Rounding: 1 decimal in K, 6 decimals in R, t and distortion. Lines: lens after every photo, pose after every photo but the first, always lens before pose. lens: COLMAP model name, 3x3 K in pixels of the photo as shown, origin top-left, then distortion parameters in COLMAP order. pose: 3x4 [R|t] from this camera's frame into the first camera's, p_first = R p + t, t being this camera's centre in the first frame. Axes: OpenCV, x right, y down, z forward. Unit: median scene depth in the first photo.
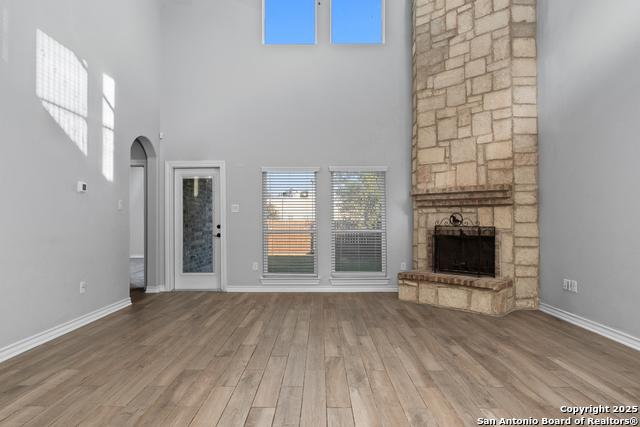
lens RADIAL K [[404.0, 0, 317.1], [0, 404.0, 213.5], [0, 0, 1]] dist [0.002808, 0.005518]
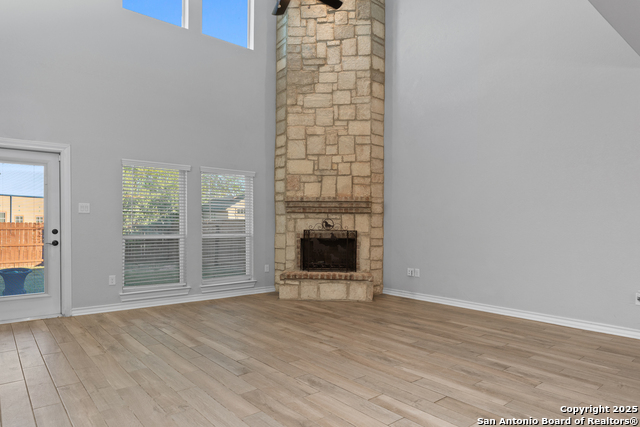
lens RADIAL K [[404.0, 0, 325.0], [0, 404.0, 228.7], [0, 0, 1]] dist [0.002808, 0.005518]
pose [[0.756620, -0.000665, 0.653854, -0.585629], [-0.018753, 0.999566, 0.022717, 0.000682], [-0.653585, -0.029450, 0.756280, 0.169248]]
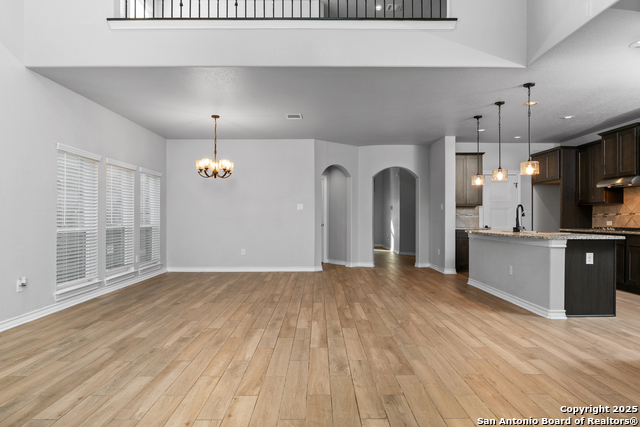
lens RADIAL K [[404.0, 0, 318.6], [0, 404.0, 216.9], [0, 0, 1]] dist [0.002808, 0.005518]
pose [[-0.999972, 0.001661, -0.007255, -0.075077], [0.001755, 0.999913, -0.013073, 0.024695], [0.007232, -0.013085, -0.999888, 1.488265]]
